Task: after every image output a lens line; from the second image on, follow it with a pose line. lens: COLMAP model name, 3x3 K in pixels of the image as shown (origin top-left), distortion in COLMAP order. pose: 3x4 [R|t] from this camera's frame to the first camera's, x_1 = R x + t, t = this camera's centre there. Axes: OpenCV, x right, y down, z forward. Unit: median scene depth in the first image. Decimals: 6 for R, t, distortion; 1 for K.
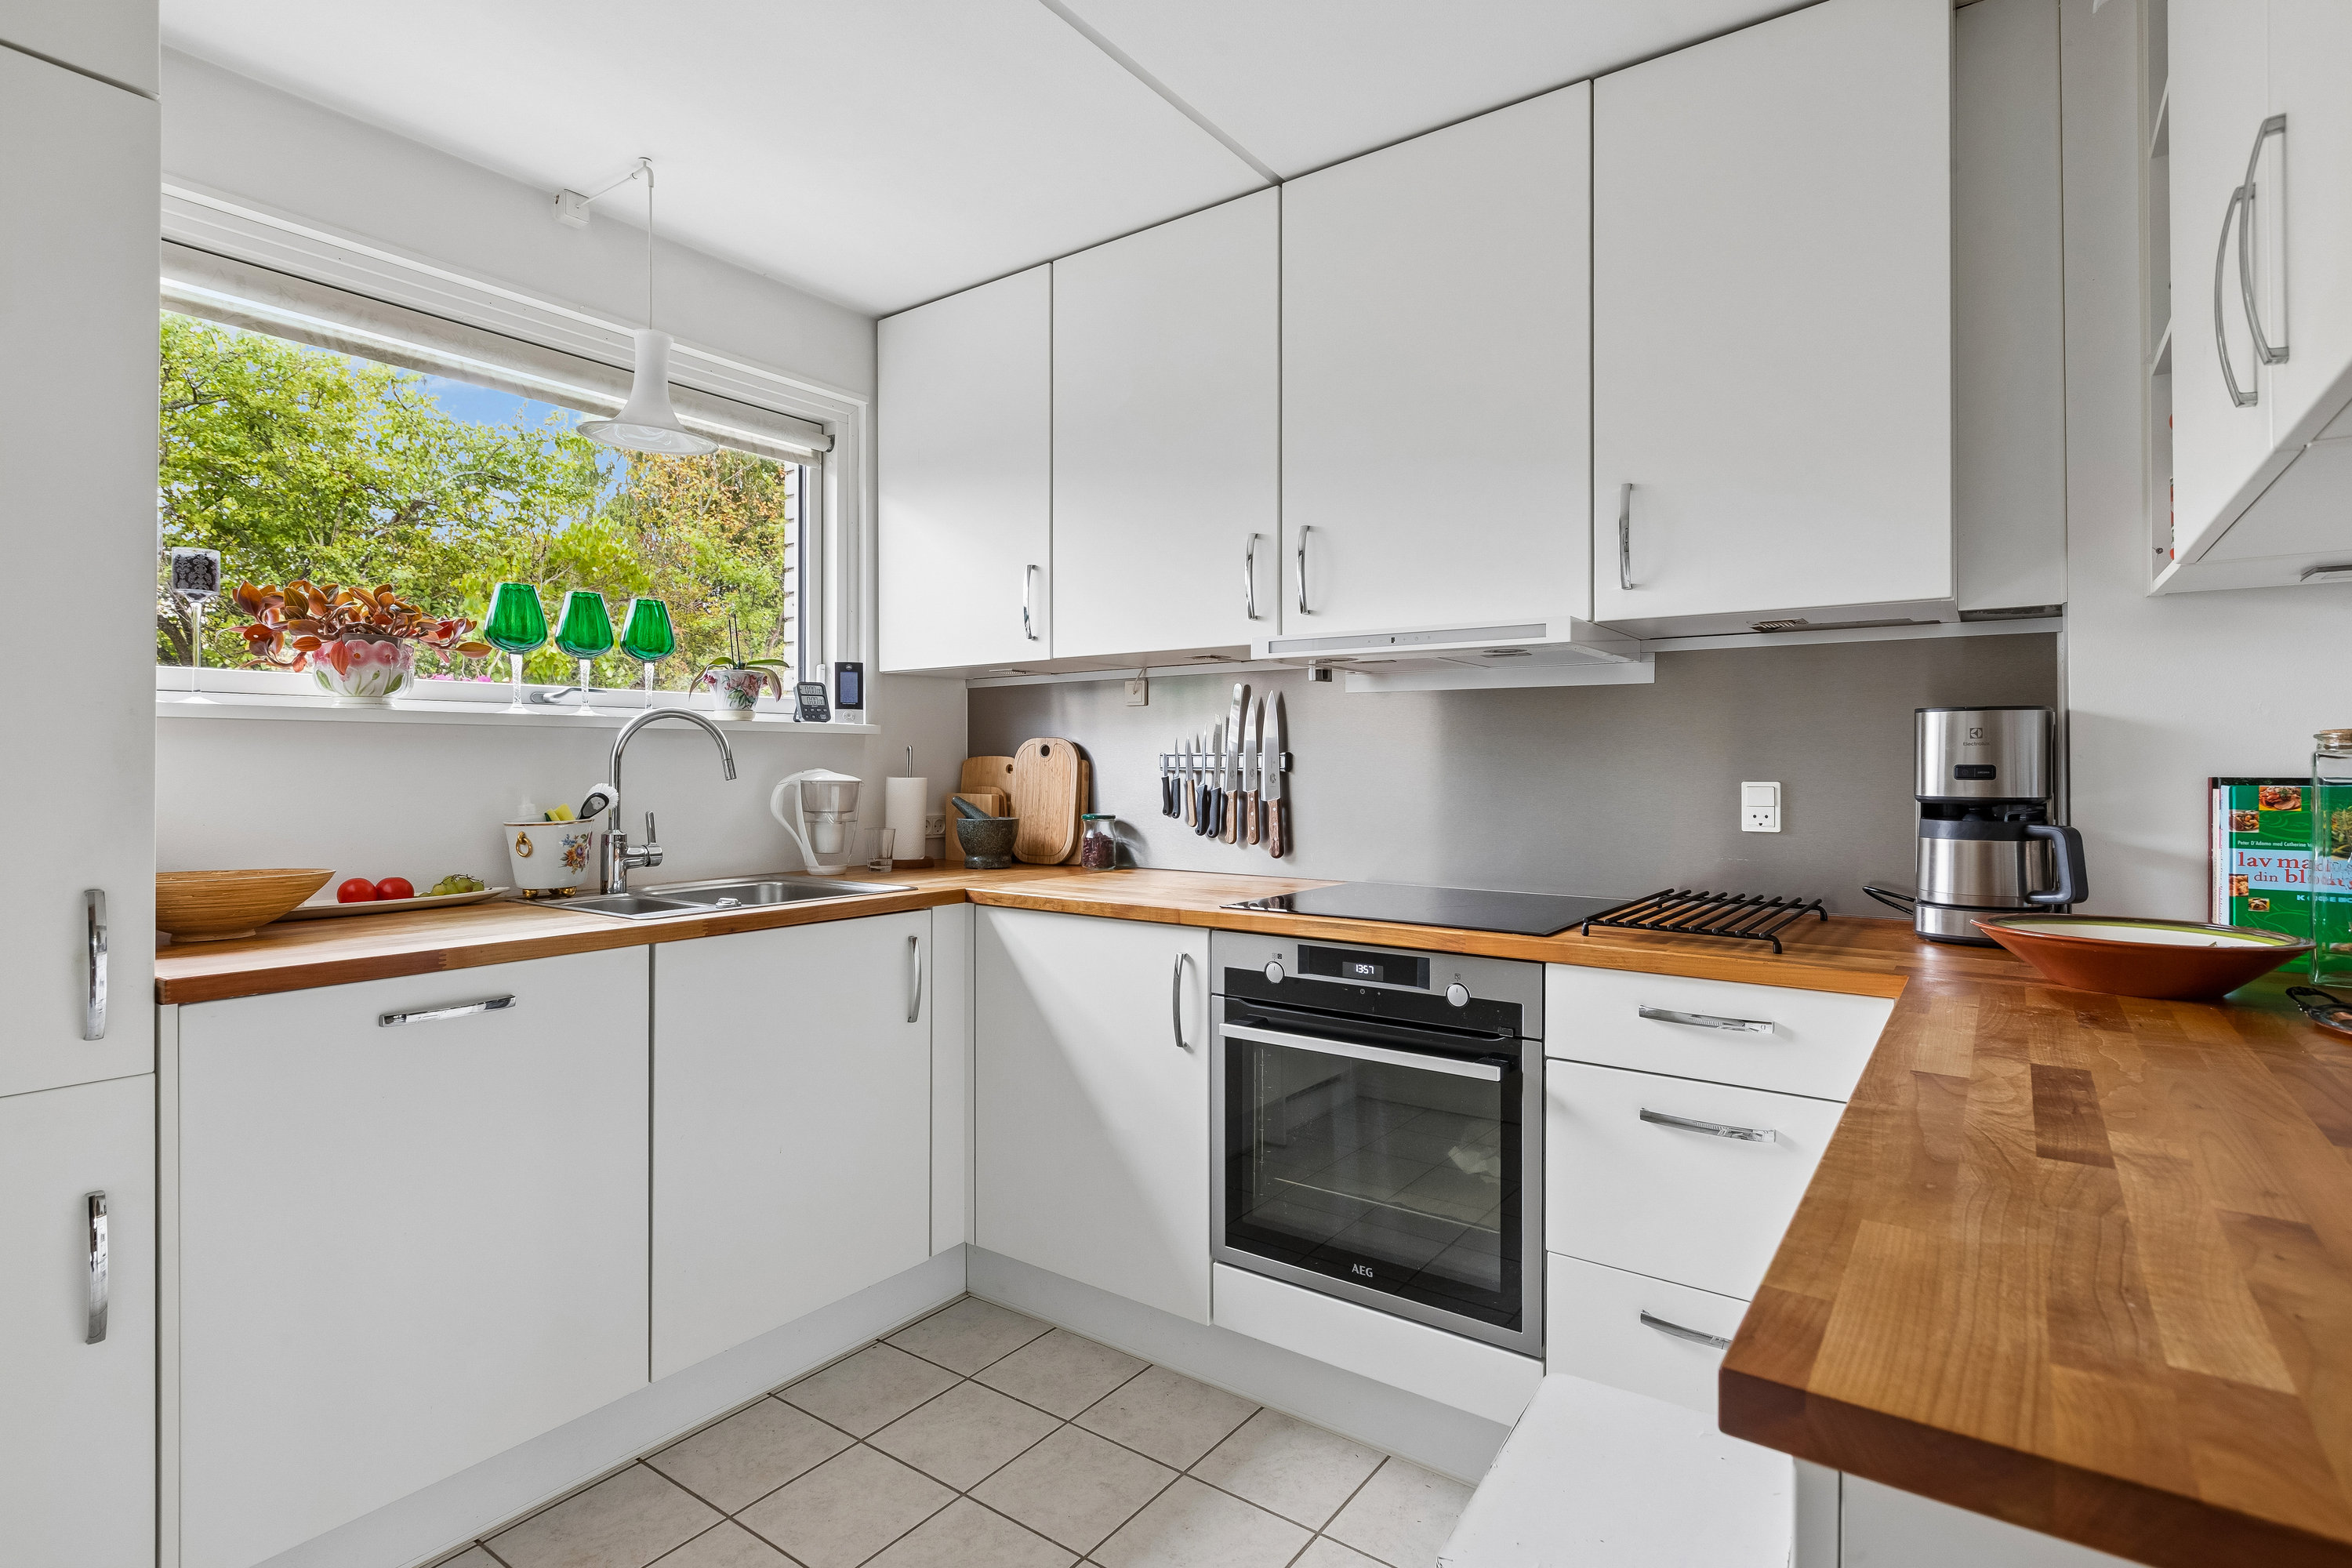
lens RADIAL K [[1163.4, 0, 1176.0], [0, 1163.4, 784.0], [0, 0, 1]] dist [0.001473, -0.001653]
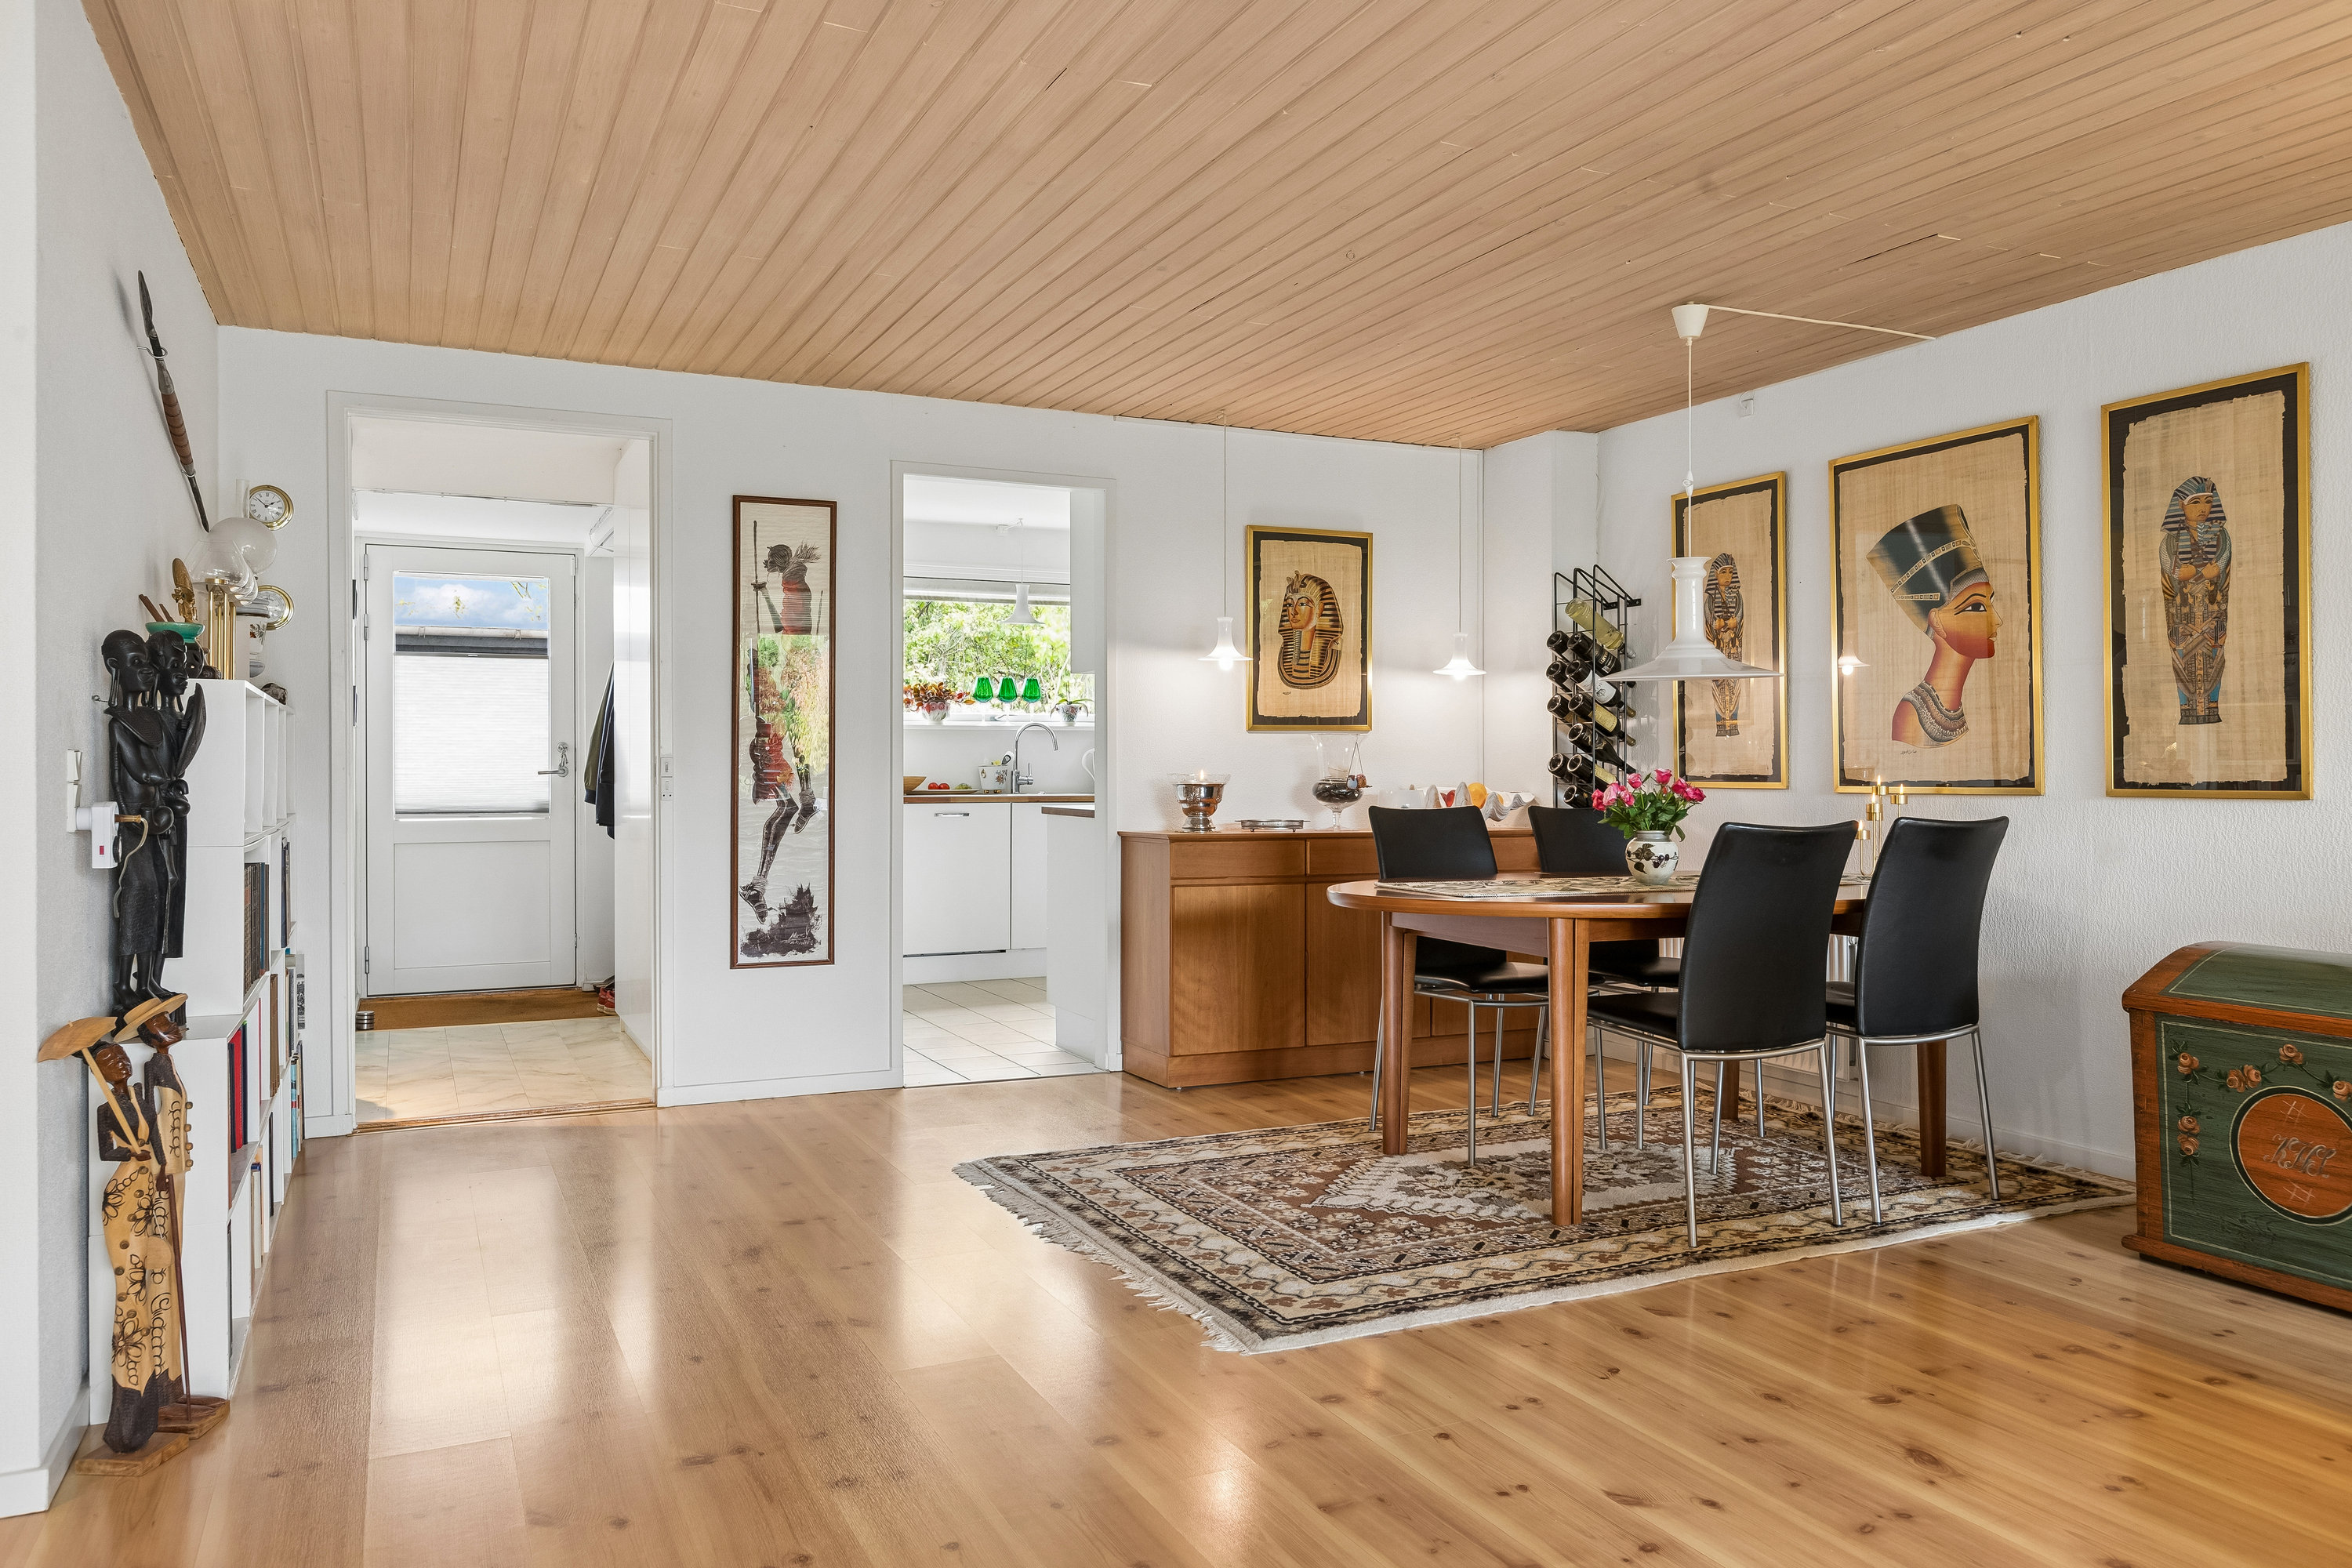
lens RADIAL K [[1635.2, 0, 1177.4], [0, 1635.2, 766.1], [0, 0, 1]] dist [0.003059, 0.001862]
pose [[0.880001, -0.004081, -0.474953, 1.605045], [-0.001081, 0.999943, -0.010595, 0.072355], [0.474970, 0.009837, 0.879947, -2.086619]]
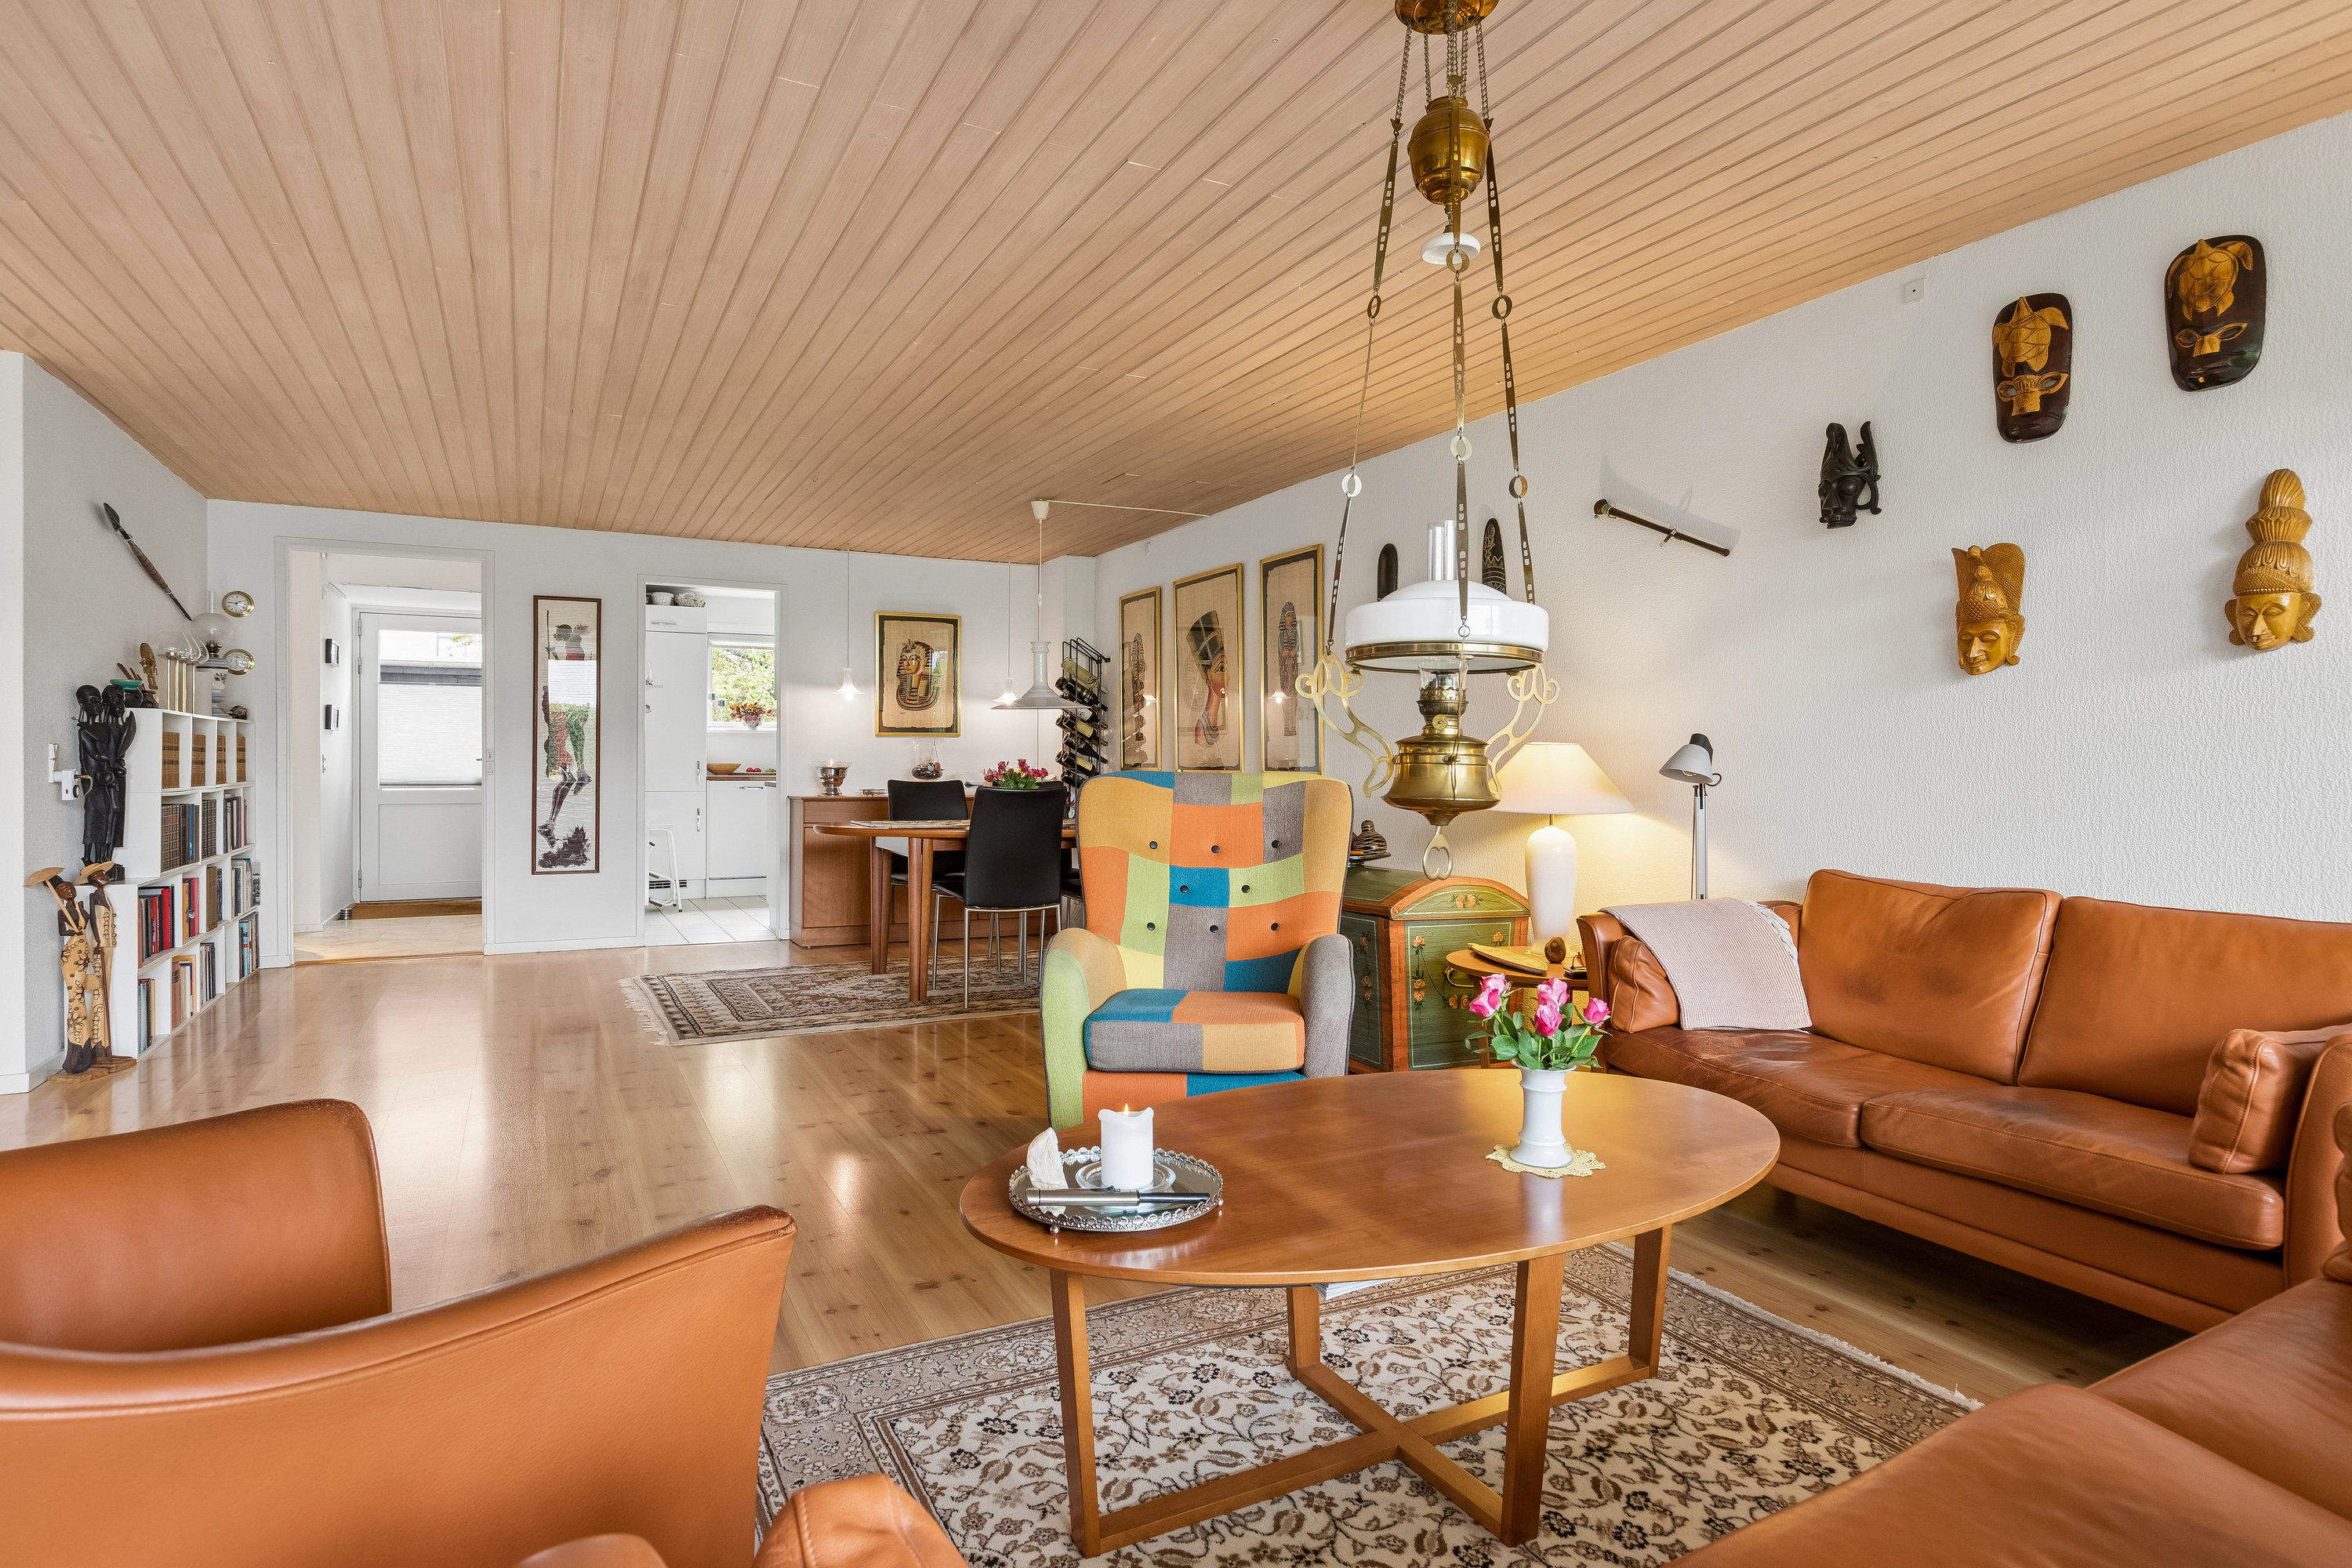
lens RADIAL K [[1260.2, 0, 1173.6], [0, 1260.2, 766.3], [0, 0, 1]] dist [0.003734, -0.000188]
pose [[0.894106, 0.002017, -0.447851, 2.639398], [-0.005279, 0.999968, -0.006036, 0.084770], [0.447824, 0.007761, 0.894088, -2.355465]]
